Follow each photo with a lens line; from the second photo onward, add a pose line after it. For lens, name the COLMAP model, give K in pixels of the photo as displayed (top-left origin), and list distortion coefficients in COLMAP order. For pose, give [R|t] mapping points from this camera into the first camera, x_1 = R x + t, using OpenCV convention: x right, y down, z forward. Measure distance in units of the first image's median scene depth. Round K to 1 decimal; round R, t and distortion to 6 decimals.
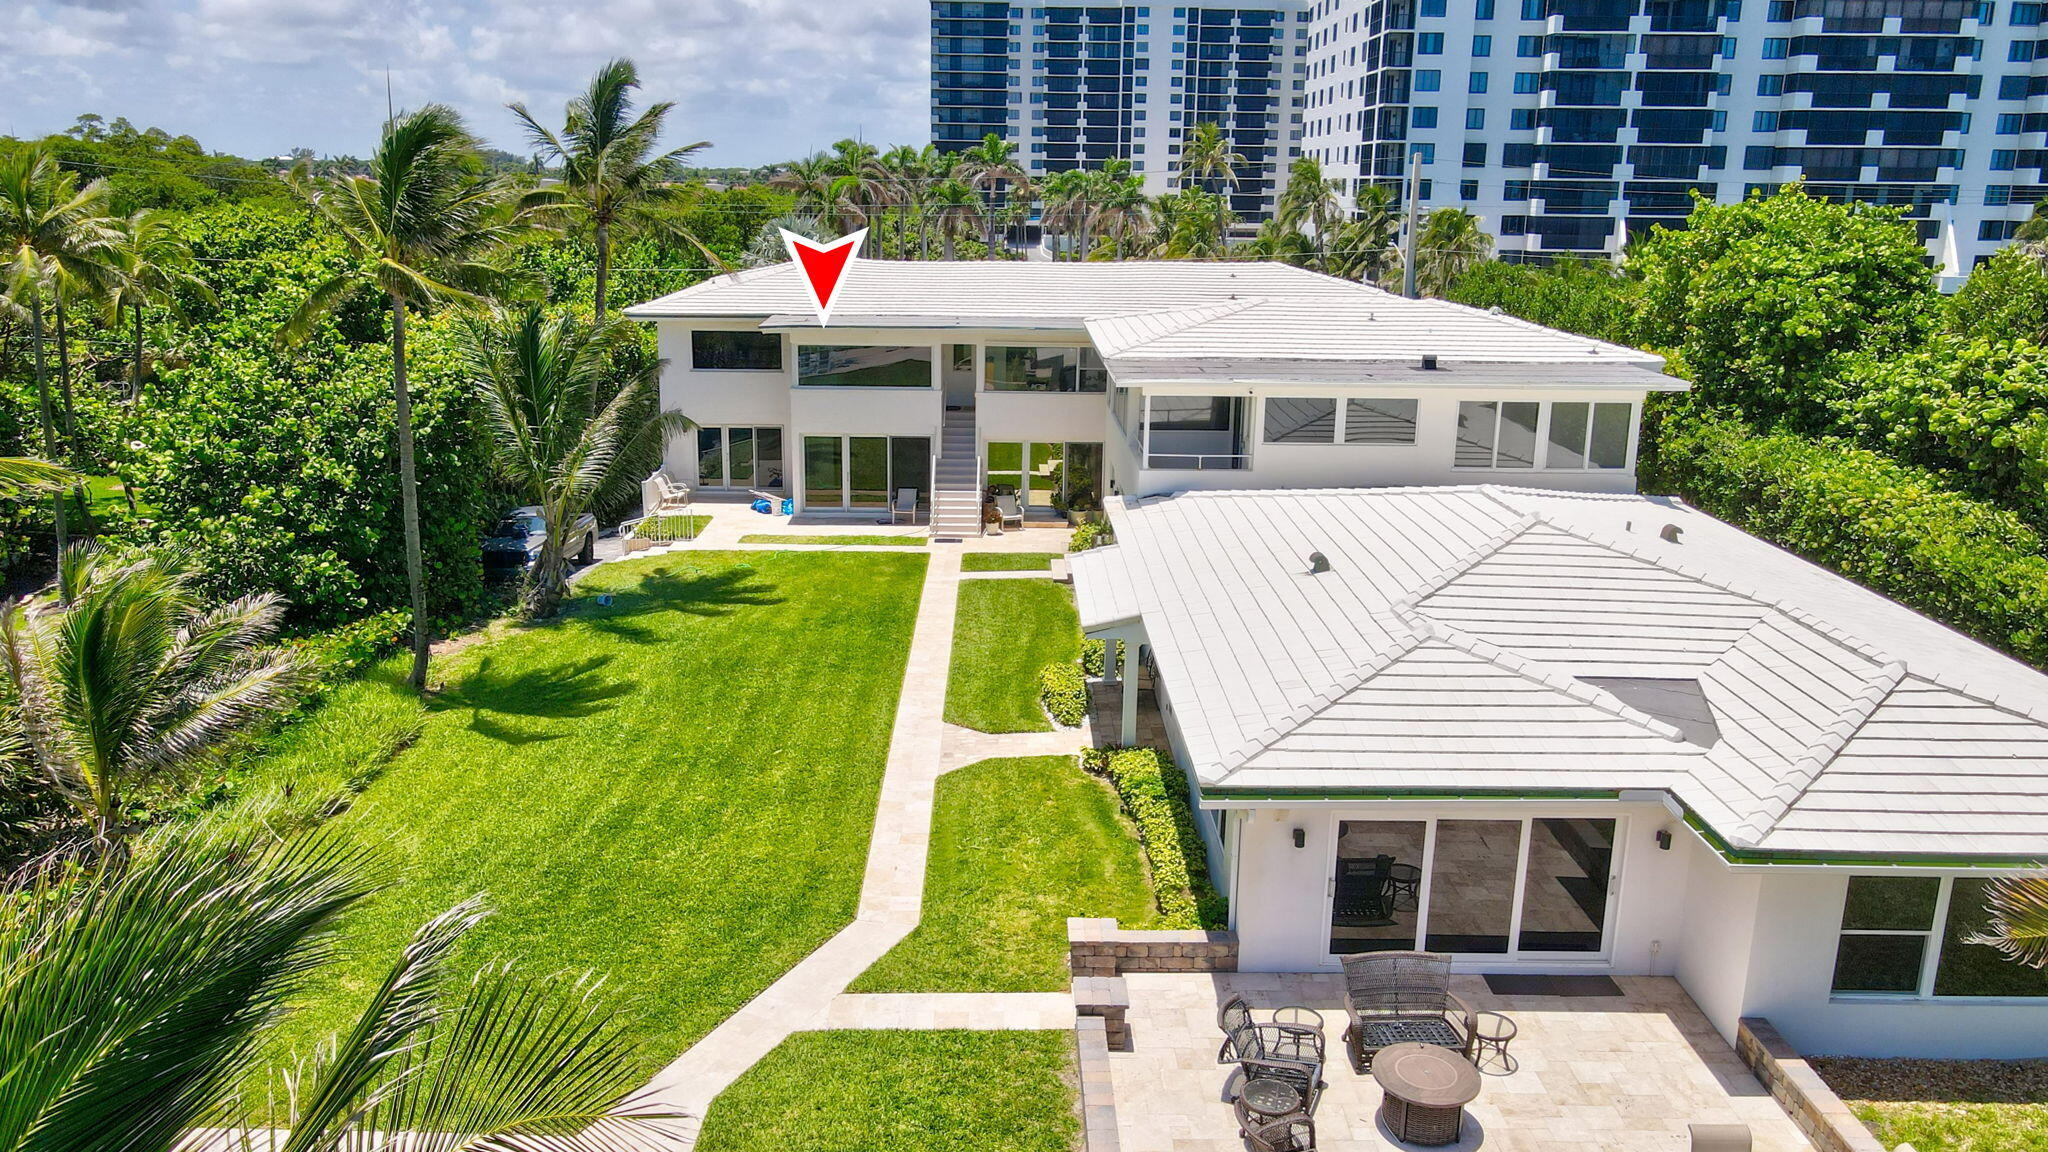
lens RADIAL K [[1523.5, 0, 1024.0], [0, 1523.5, 576.0], [0, 0, 1]] dist [0.011337, -0.000648]
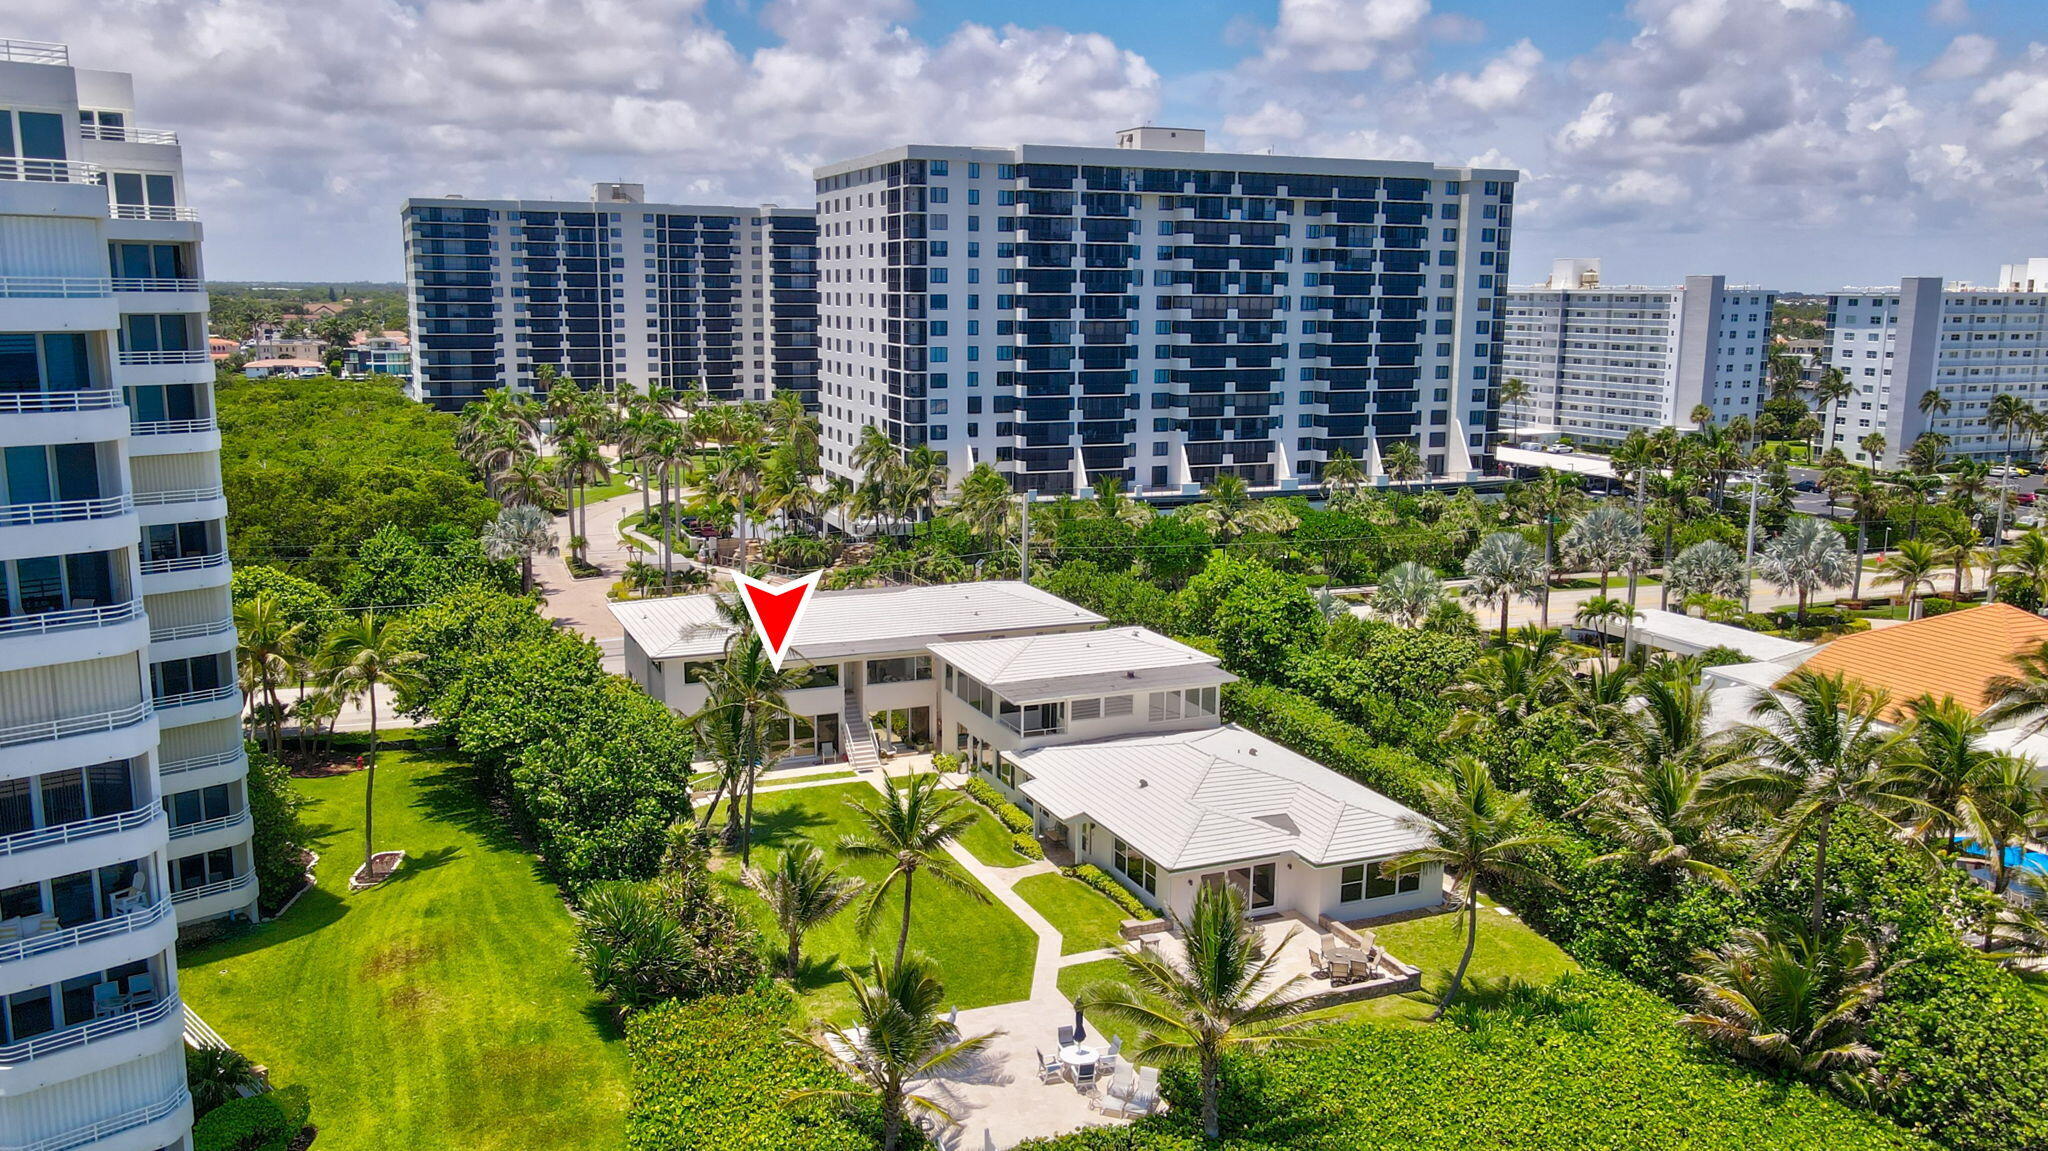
lens RADIAL K [[1568.5, 0, 1024.0], [0, 1568.5, 575.5], [0, 0, 1]] dist [0.004393, 0.001350]
pose [[0.923596, -0.074403, 0.376079, -0.202822], [0.100754, 0.993611, -0.050861, -0.050942], [-0.369892, 0.084866, 0.925191, -0.298427]]
